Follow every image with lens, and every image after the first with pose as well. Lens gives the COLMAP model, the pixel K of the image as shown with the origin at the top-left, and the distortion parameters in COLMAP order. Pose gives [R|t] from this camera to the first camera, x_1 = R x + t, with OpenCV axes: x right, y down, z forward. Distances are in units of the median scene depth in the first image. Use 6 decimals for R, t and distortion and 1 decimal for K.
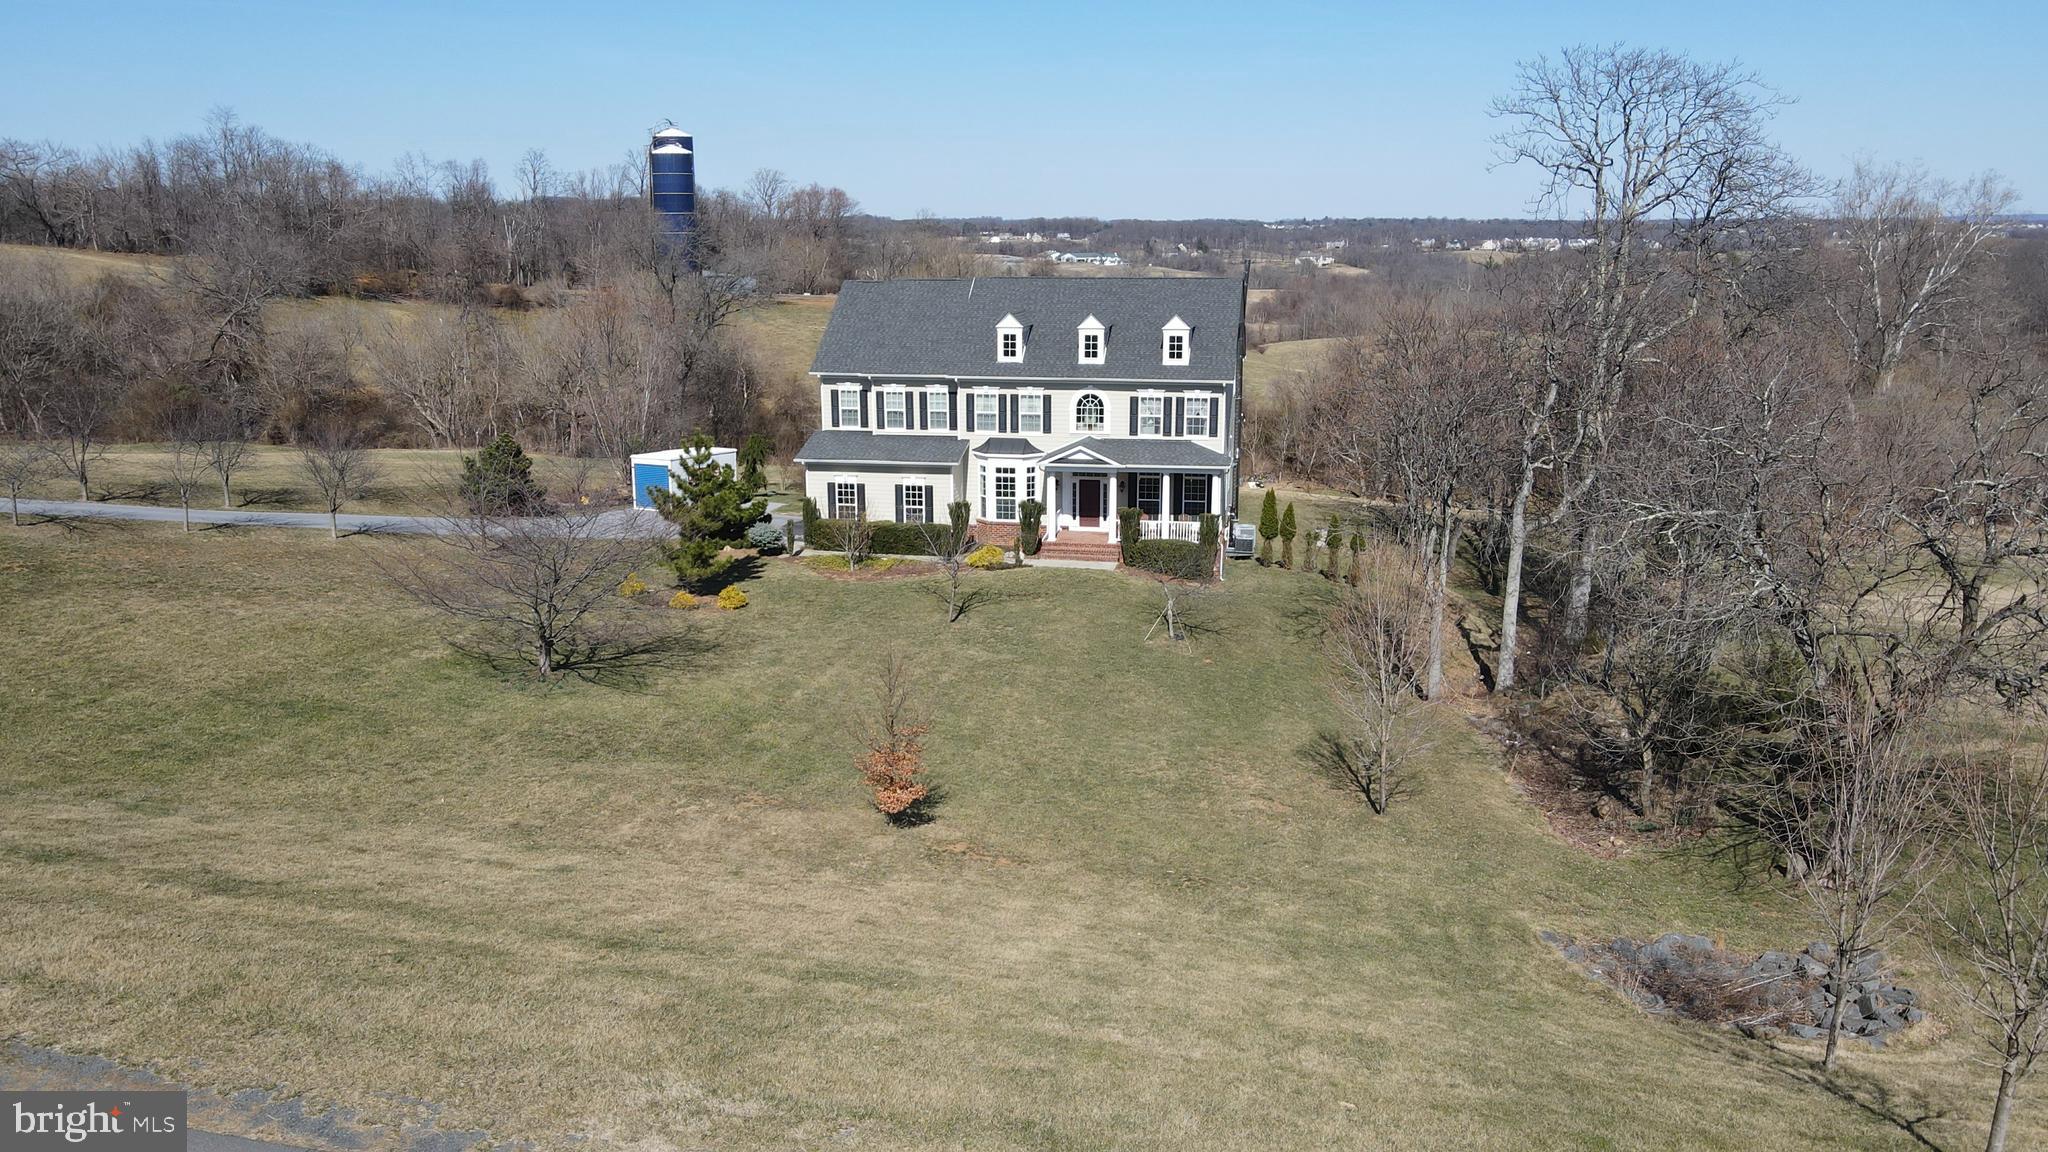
lens RADIAL K [[1519.2, 0, 1025.7], [0, 1519.2, 605.8], [0, 0, 1]] dist [-0.004905, 0.032213]
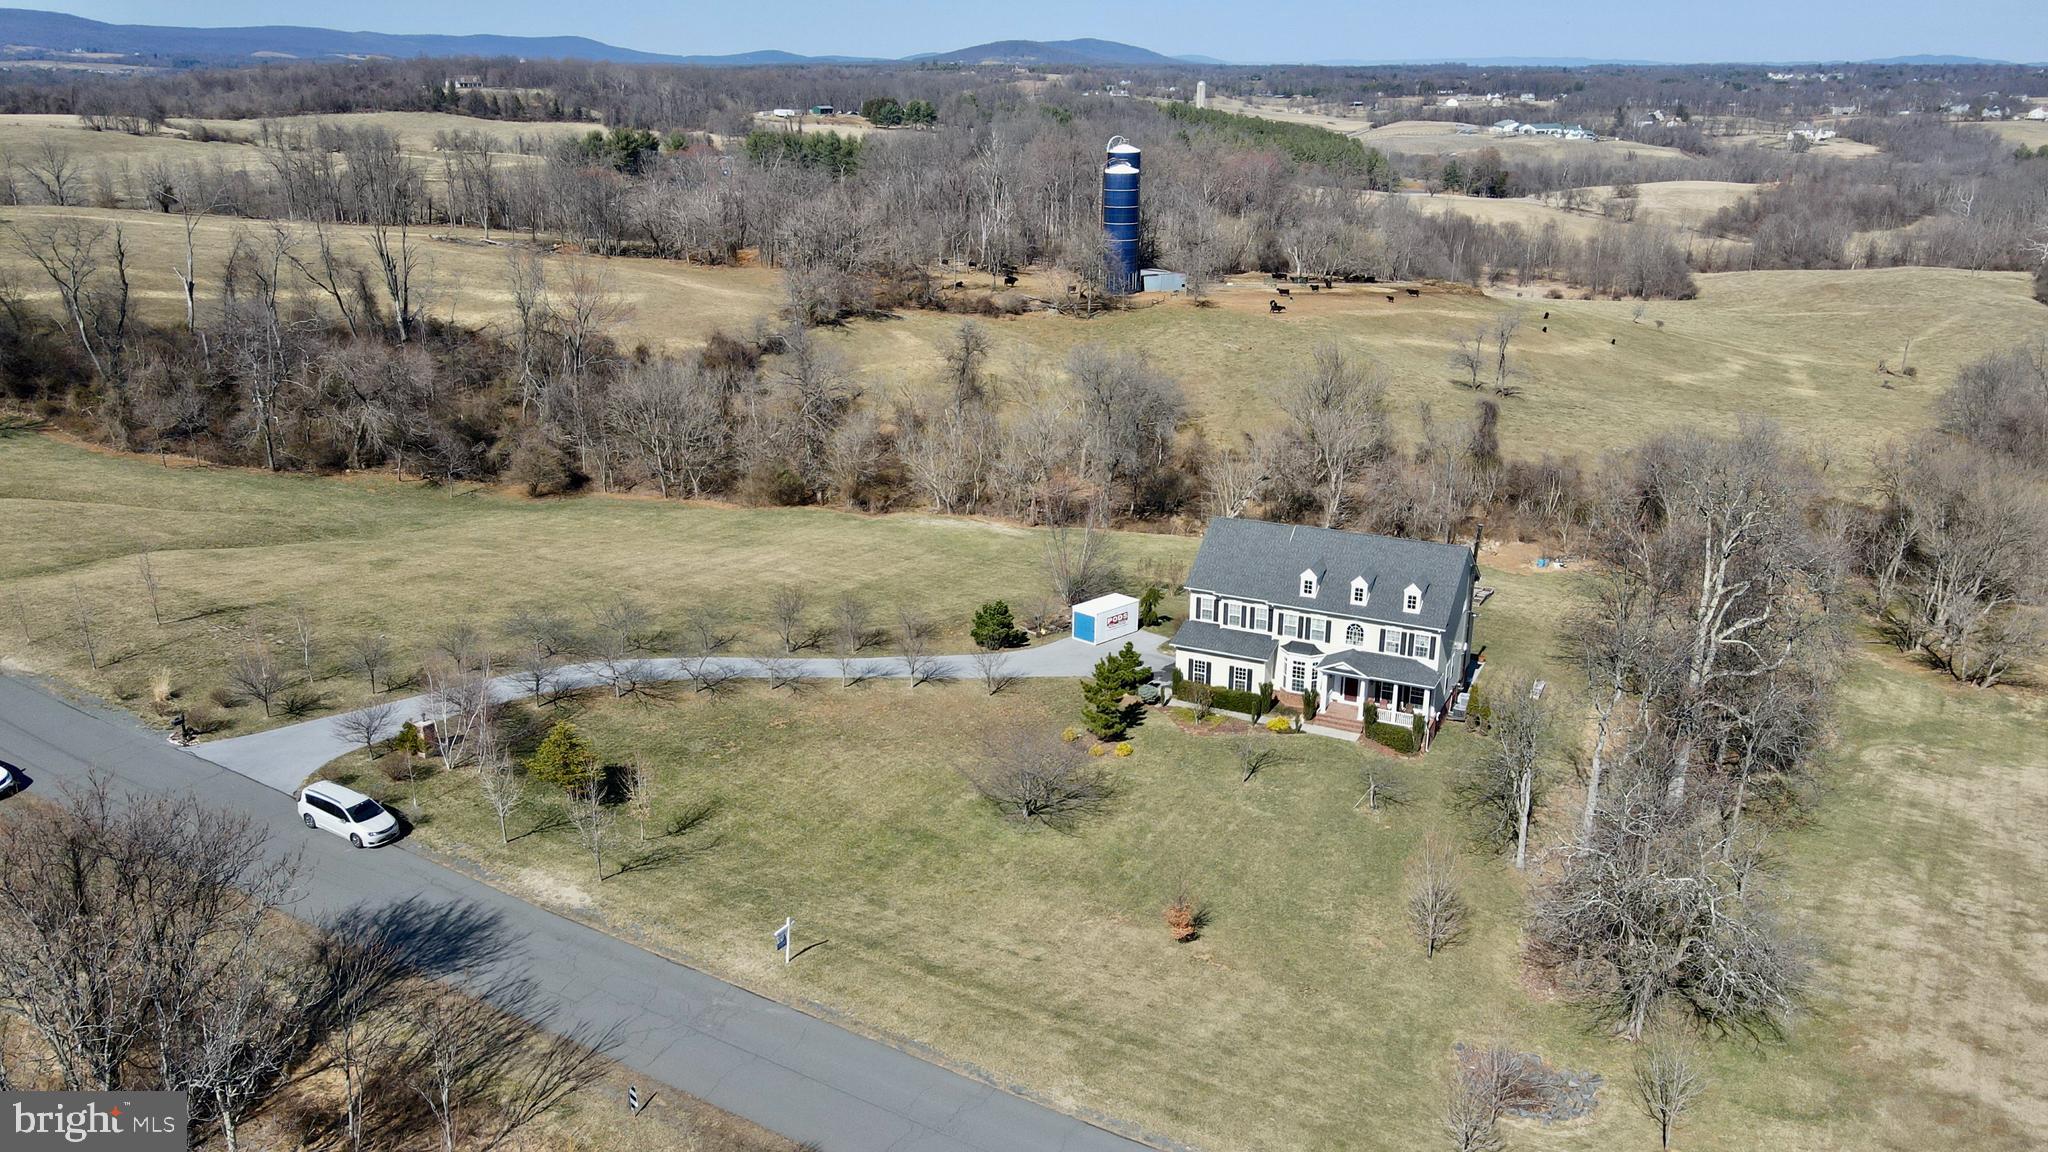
lens RADIAL K [[1519.2, 0, 1030.2], [0, 1519.2, 613.8], [0, 0, 1]] dist [-0.004905, 0.032213]
pose [[0.960883, 0.095530, -0.259958, 0.125922], [-0.068368, 0.991397, 0.111616, -0.300425], [0.268384, -0.089477, 0.959148, -0.607968]]
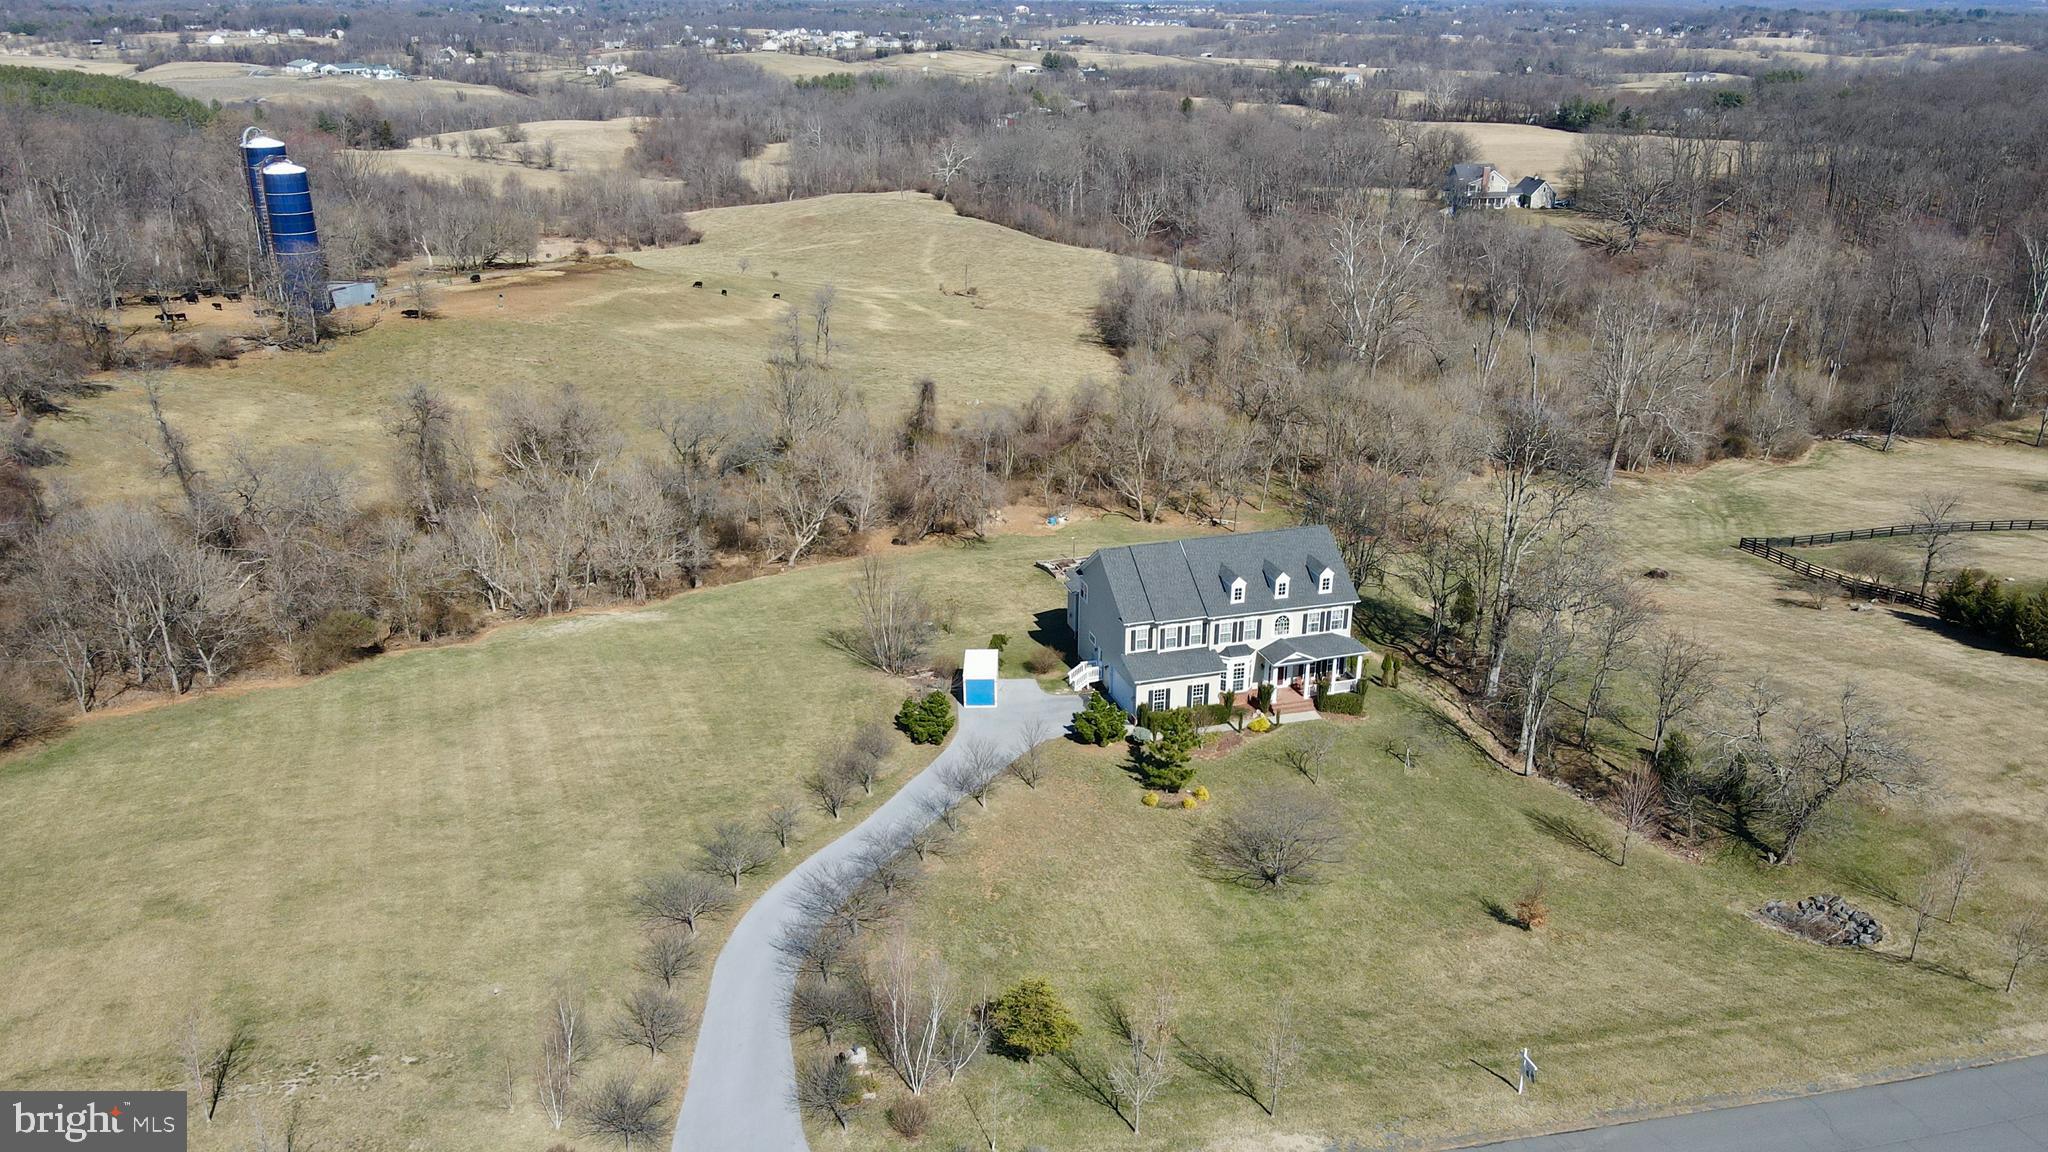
lens RADIAL K [[1519.2, 0, 1027.3], [0, 1519.2, 603.3], [0, 0, 1]] dist [-0.004905, 0.032213]
pose [[0.890103, -0.165354, 0.424706, -0.942827], [0.106006, 0.981419, 0.159935, -0.456726], [-0.443260, -0.097337, 0.891092, -0.412953]]
